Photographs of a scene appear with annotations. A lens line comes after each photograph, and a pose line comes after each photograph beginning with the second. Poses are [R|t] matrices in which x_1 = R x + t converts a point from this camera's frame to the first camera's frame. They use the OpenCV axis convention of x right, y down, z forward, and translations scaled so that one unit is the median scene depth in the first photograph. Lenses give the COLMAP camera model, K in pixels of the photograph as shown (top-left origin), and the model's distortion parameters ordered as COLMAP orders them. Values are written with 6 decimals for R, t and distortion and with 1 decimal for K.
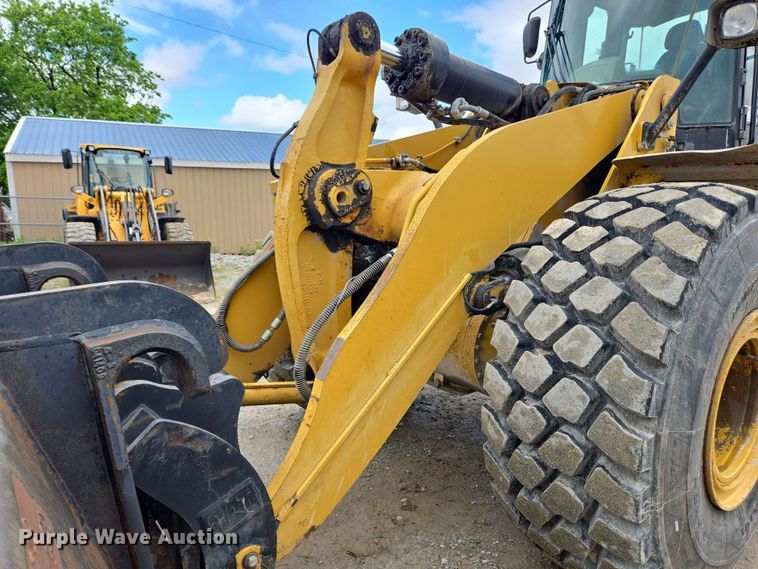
lens RADIAL K [[509.9, 0, 379.0], [0, 509.9, 284.5], [0, 0, 1]] dist [0.071104, -0.048014]
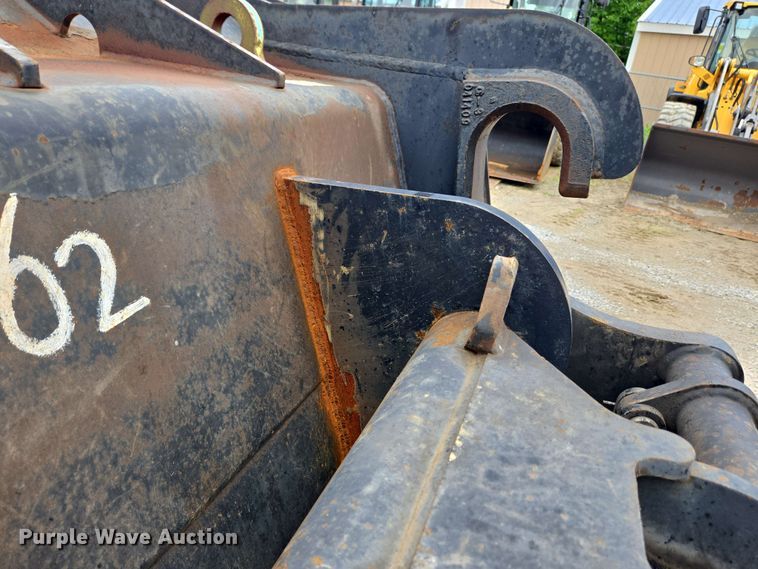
lens RADIAL K [[519.4, 0, 379.0], [0, 519.4, 284.5], [0, 0, 1]] dist [0.072544, -0.055807]
pose [[0.511612, 0.395313, -0.762877, -0.467843], [-0.252336, 0.917851, 0.306393, 0.019439], [0.821328, 0.035747, 0.569335, 0.945630]]
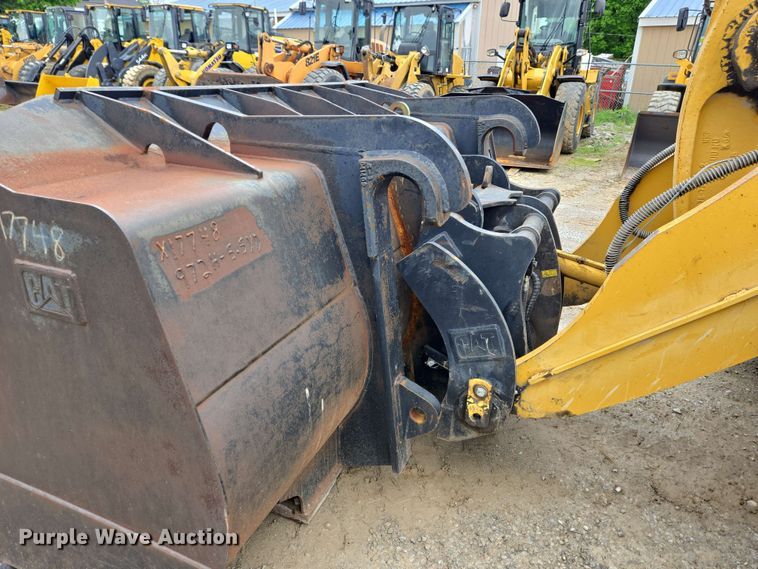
lens RADIAL K [[519.4, 0, 379.0], [0, 519.4, 284.5], [0, 0, 1]] dist [0.072544, -0.055807]
pose [[0.484931, 0.341719, -0.805028, 0.425097], [-0.155874, 0.939535, 0.304920, -0.000191], [0.860550, -0.022382, 0.508875, 0.206845]]
